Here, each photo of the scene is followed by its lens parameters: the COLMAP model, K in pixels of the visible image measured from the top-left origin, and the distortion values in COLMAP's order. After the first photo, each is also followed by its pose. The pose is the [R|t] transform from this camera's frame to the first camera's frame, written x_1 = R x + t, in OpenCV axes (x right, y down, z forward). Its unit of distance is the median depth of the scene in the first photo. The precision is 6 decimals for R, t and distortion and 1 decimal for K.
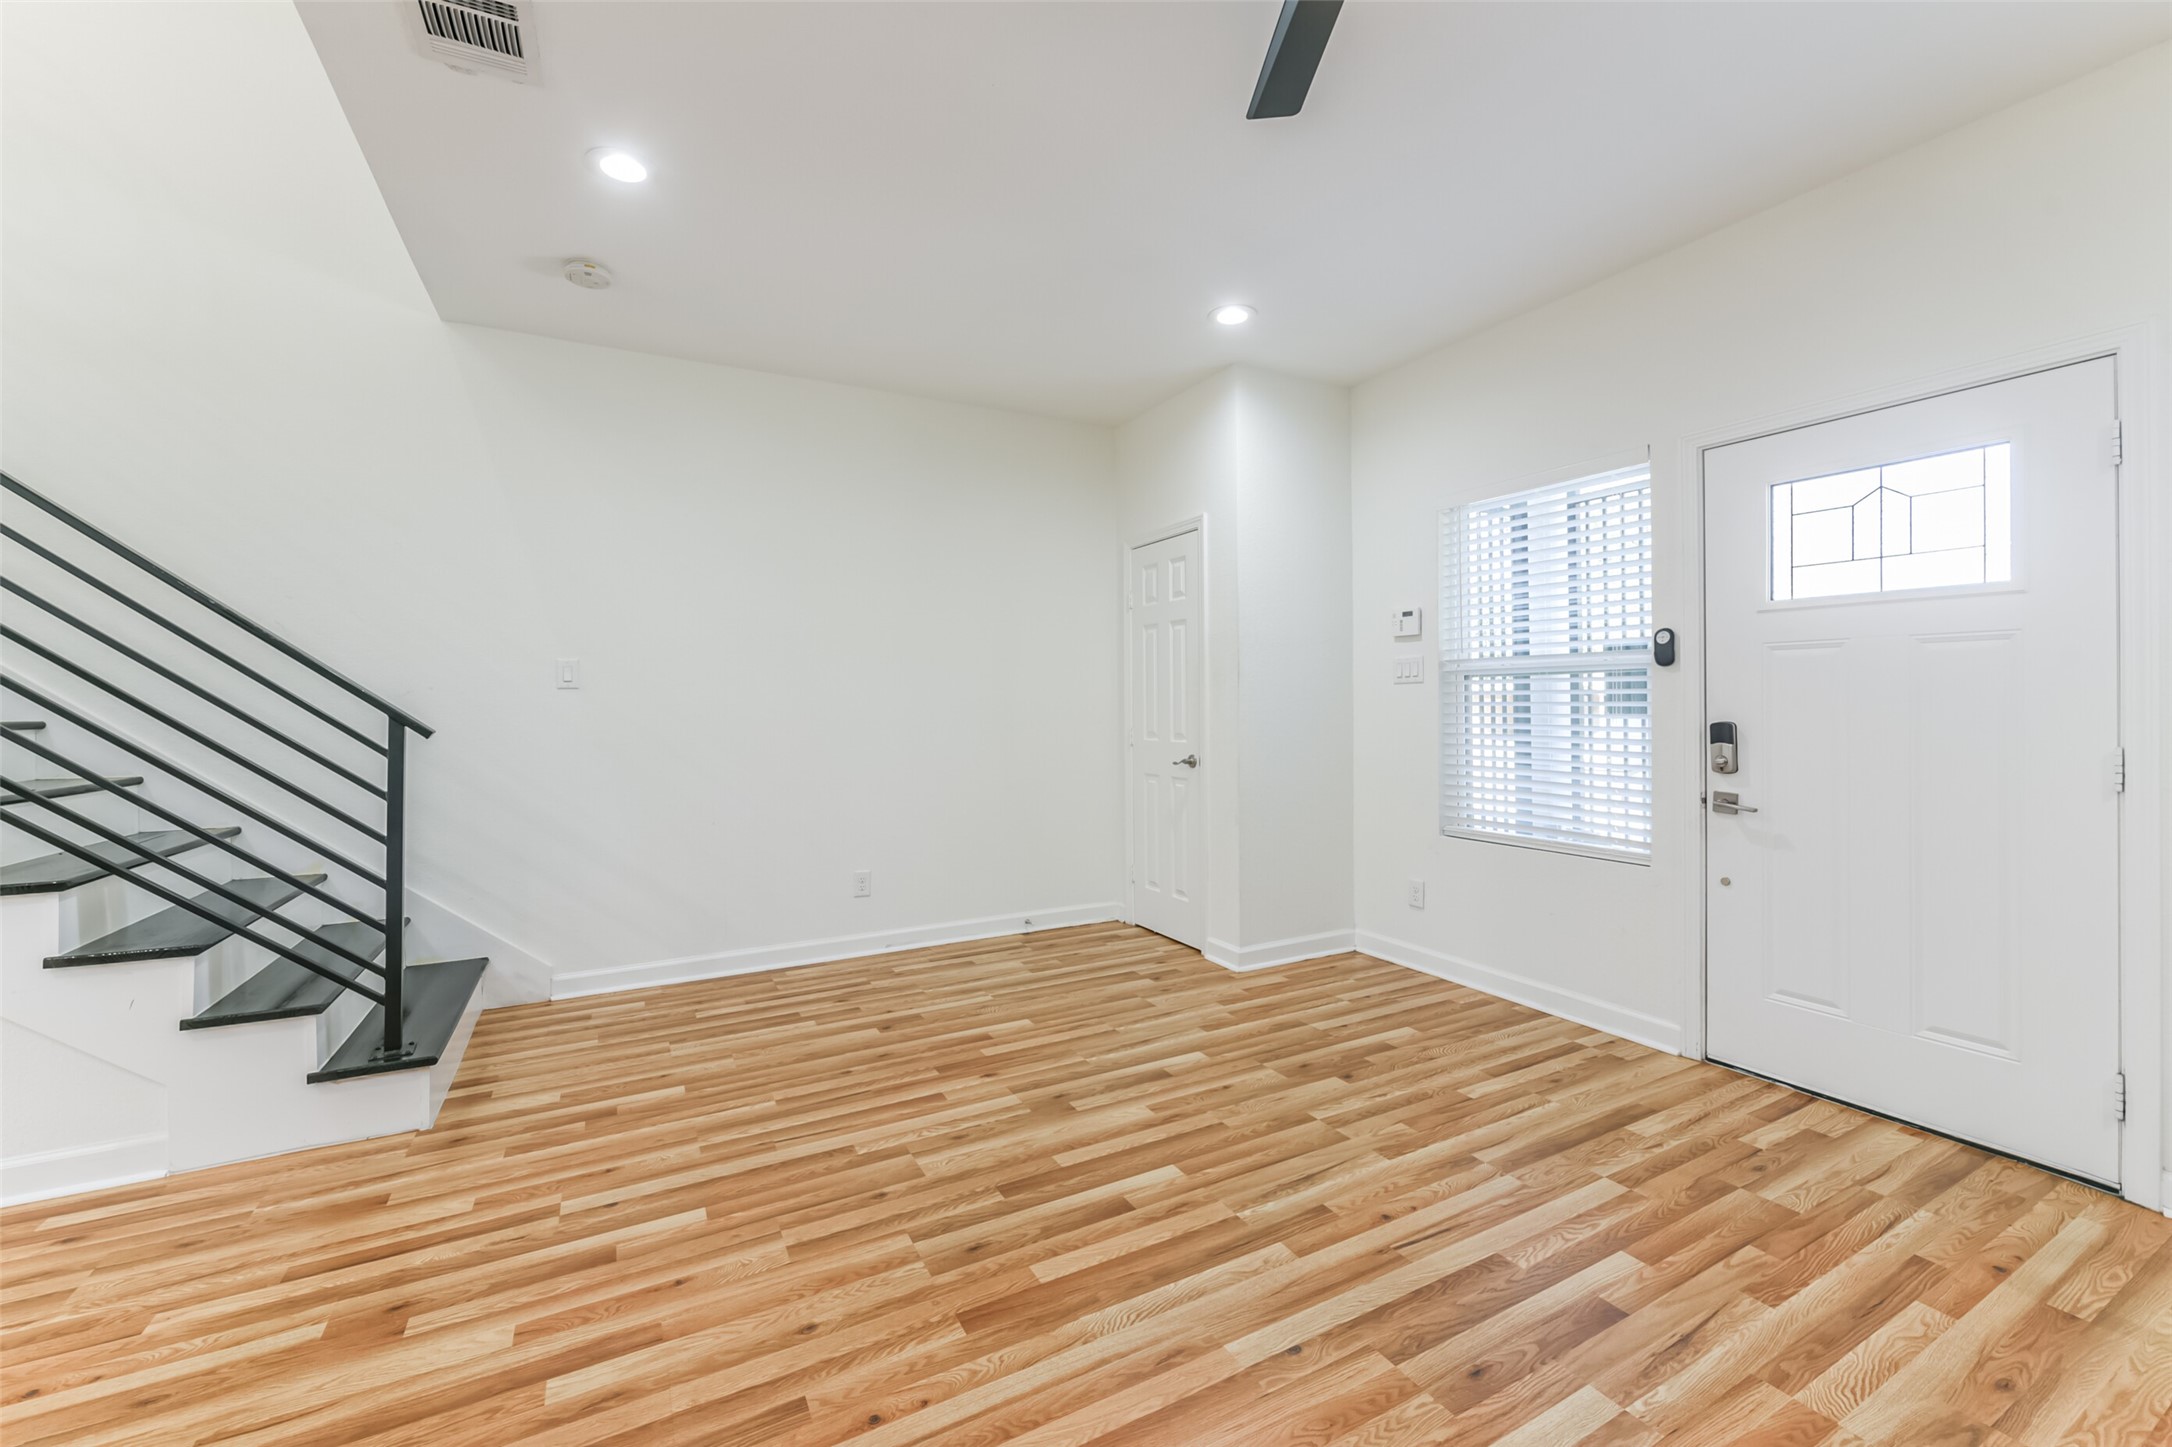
lens RADIAL K [[866.6, 0, 1075.8], [0, 866.6, 699.4], [0, 0, 1]] dist [-0.004333, -0.000793]
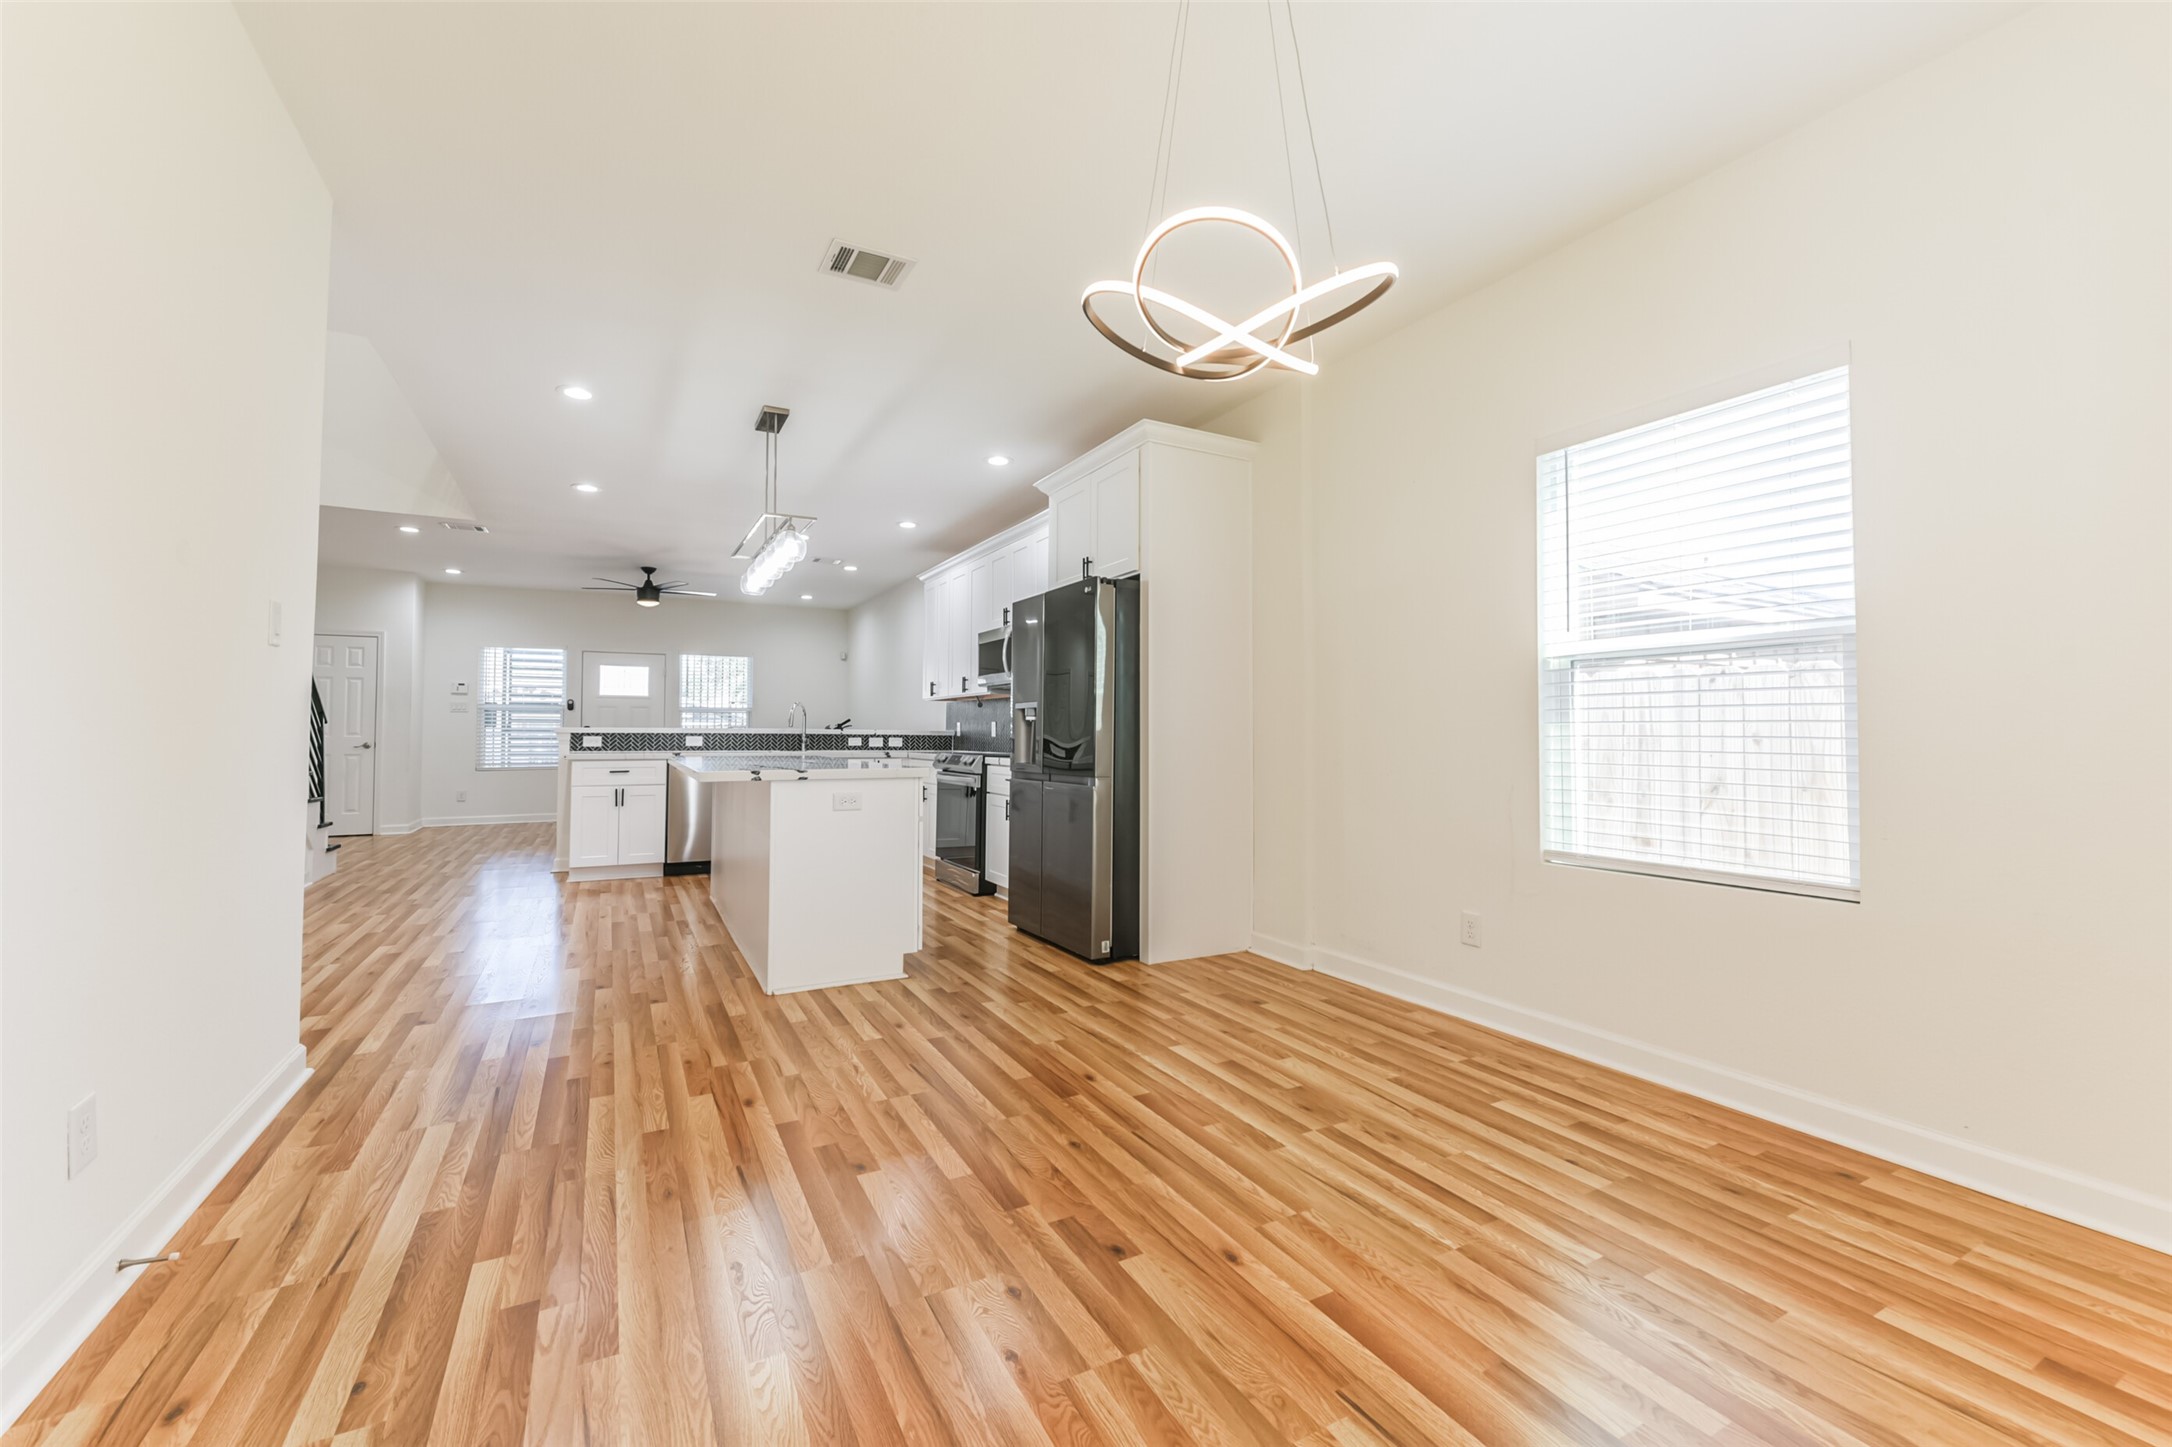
lens RADIAL K [[870.9, 0, 1075.2], [0, 870.9, 700.0], [0, 0, 1]] dist [-0.003524, -0.000676]
pose [[-0.005582, 0.045397, 0.998953, -3.409812], [-0.003599, 0.998962, -0.045418, 0.086267], [-0.999978, -0.003848, -0.005412, -1.222960]]
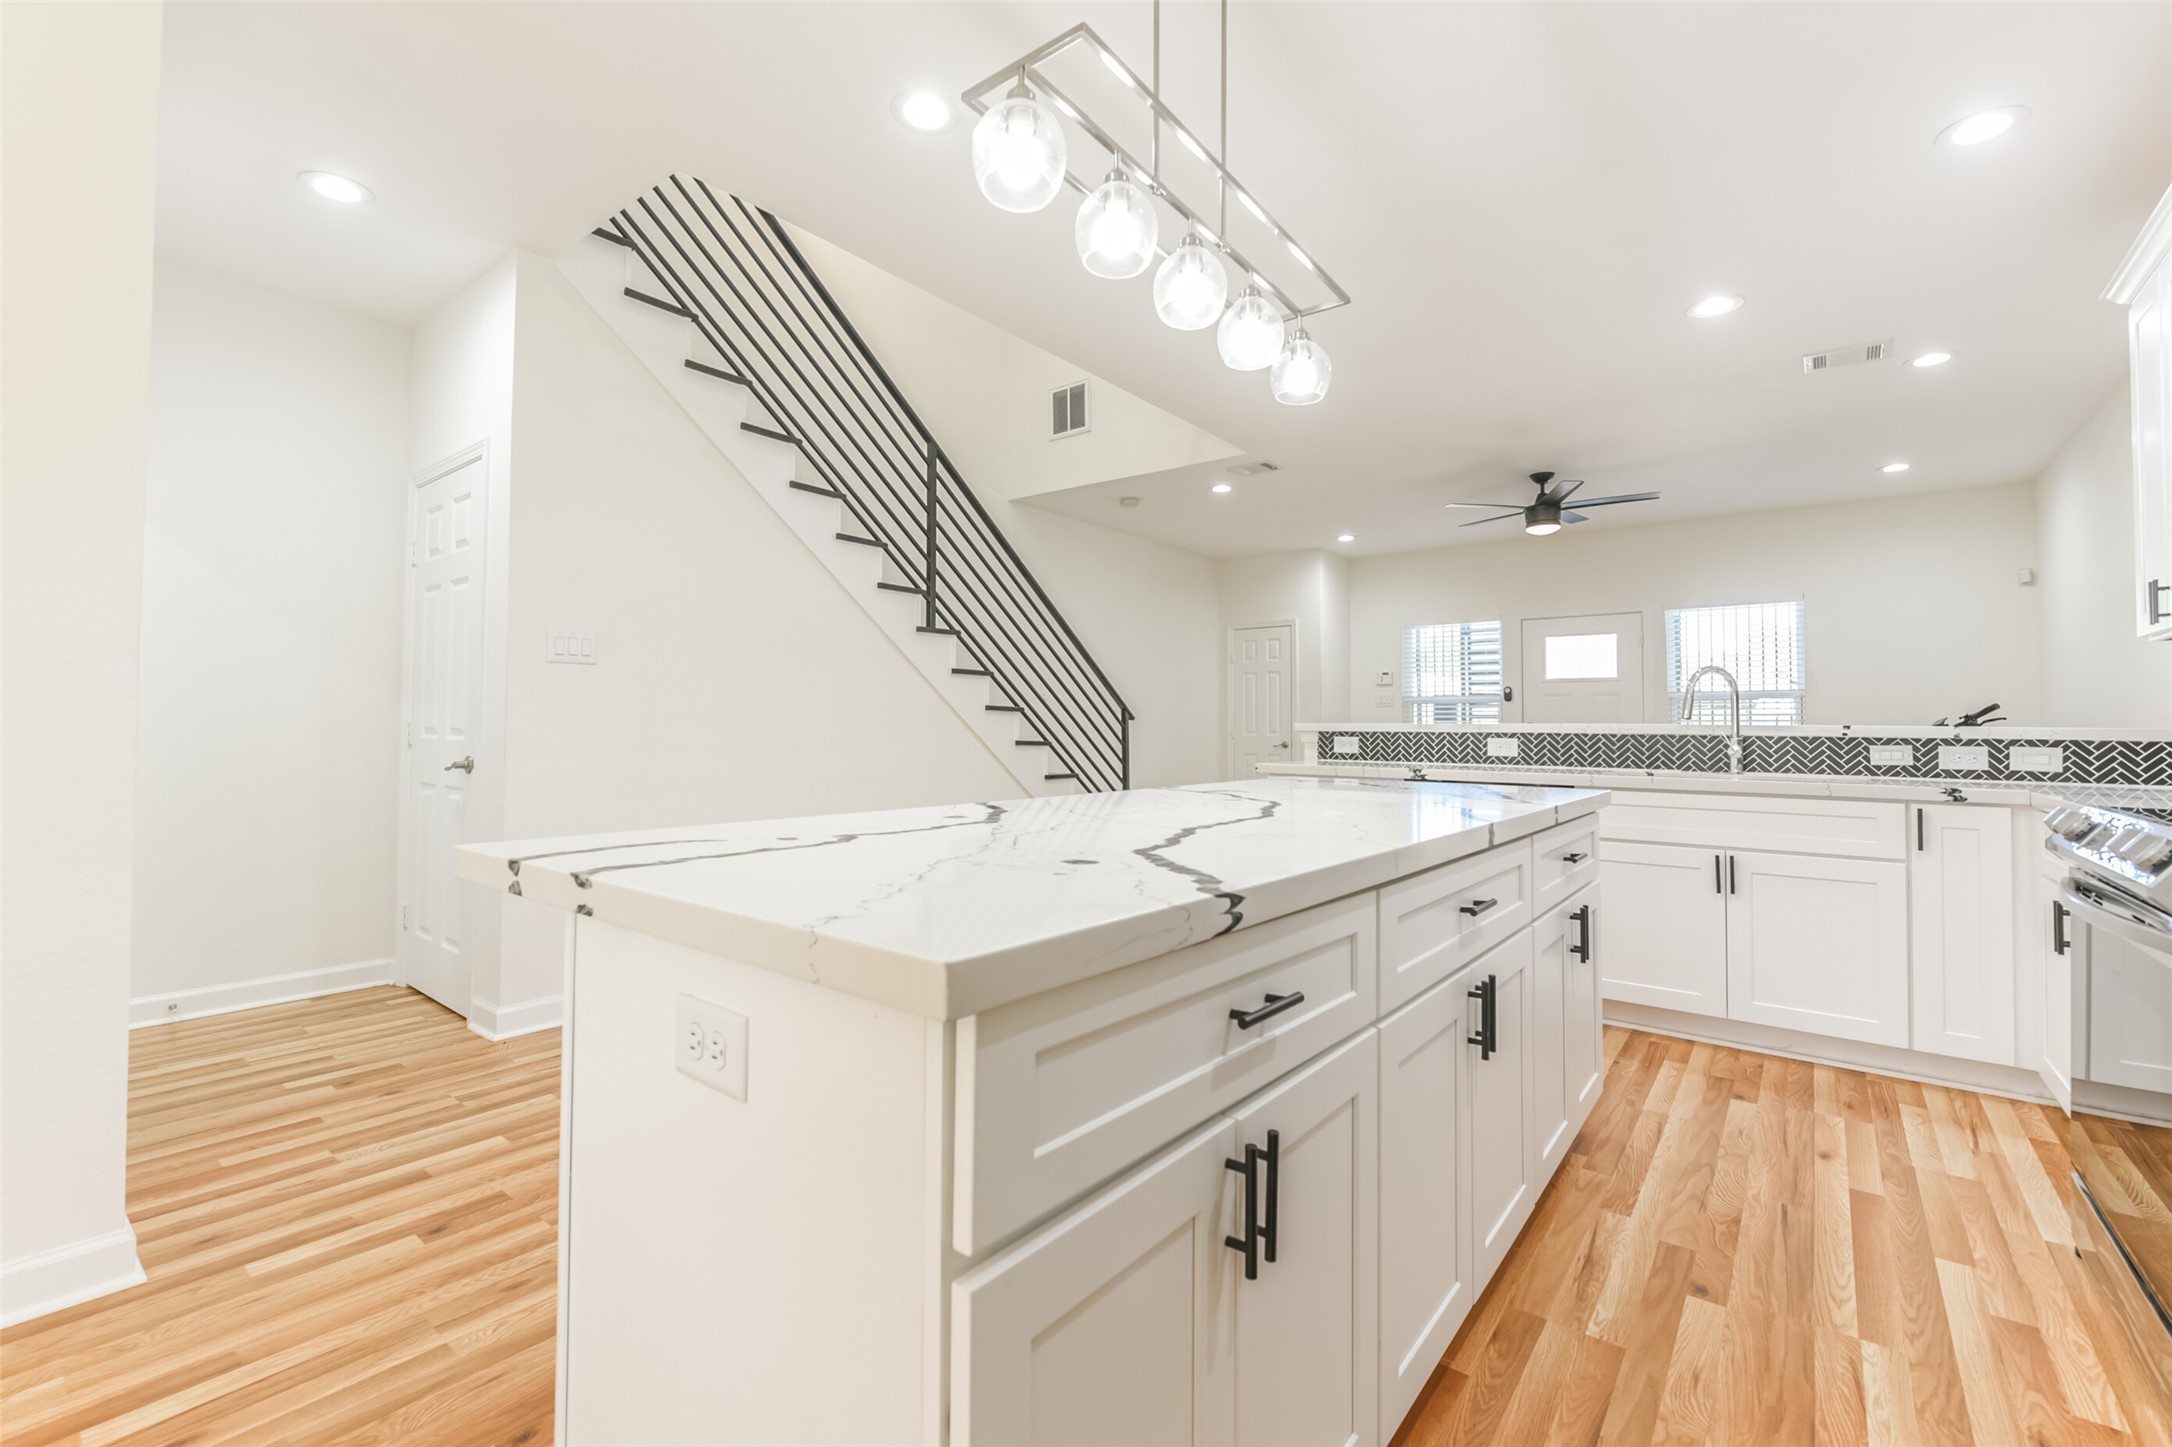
lens RADIAL K [[928.5, 0, 1070.9], [0, 928.5, 699.7], [0, 0, 1]] dist [-0.002928, -0.000967]
pose [[0.917586, 0.024393, 0.396787, -1.927252], [-0.012591, 0.999398, -0.032323, 0.074257], [-0.397337, 0.024663, 0.917341, -1.216801]]
